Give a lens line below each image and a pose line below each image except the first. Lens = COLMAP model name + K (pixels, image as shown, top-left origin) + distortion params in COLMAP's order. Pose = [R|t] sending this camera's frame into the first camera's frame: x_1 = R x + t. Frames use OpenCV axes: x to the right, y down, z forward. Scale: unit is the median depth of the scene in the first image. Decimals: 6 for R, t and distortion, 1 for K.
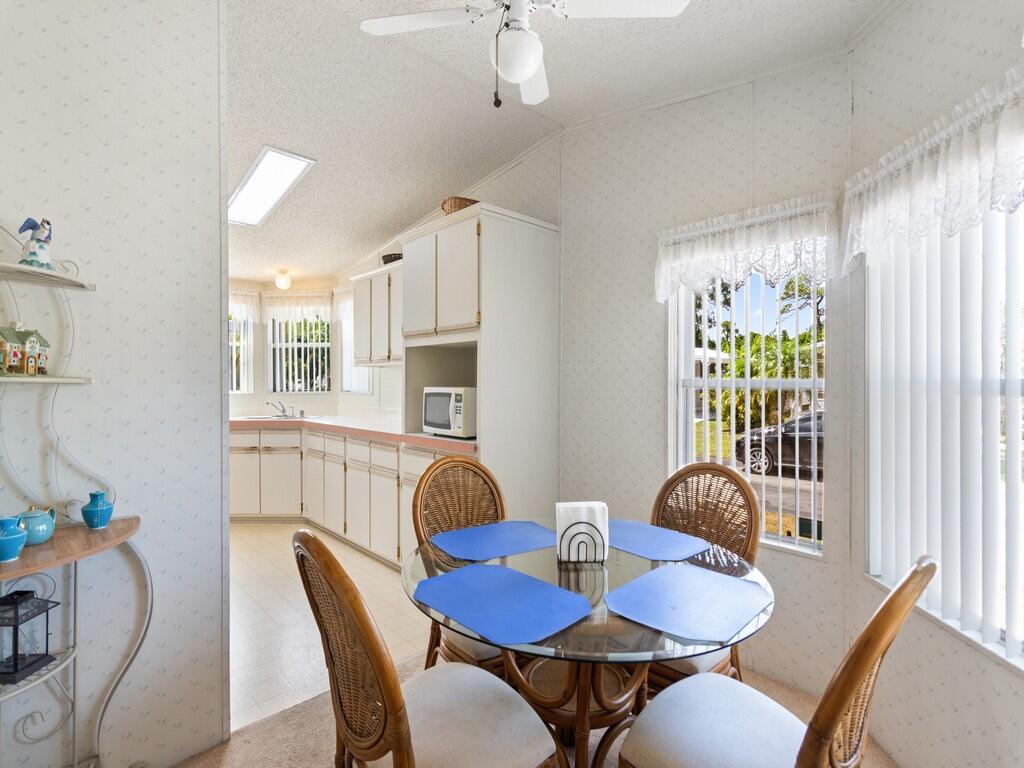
lens RADIAL K [[498.9, 0, 512.0], [0, 498.9, 384.0], [0, 0, 1]] dist [-0.001236, 0.001473]
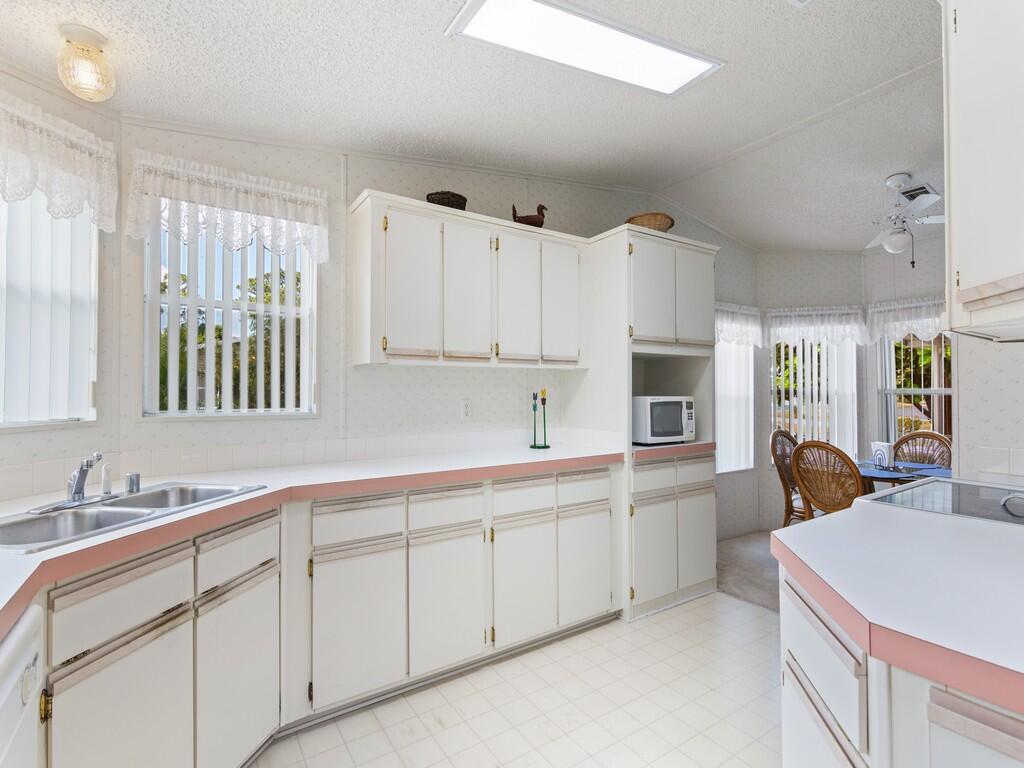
lens RADIAL K [[498.9, 0, 512.0], [0, 498.9, 384.0], [0, 0, 1]] dist [-0.001236, 0.001473]
pose [[0.167787, 0.010668, 0.985765, -1.089339], [0.005321, 0.999917, -0.011727, -0.007665], [-0.985809, 0.007213, 0.167717, 1.031823]]
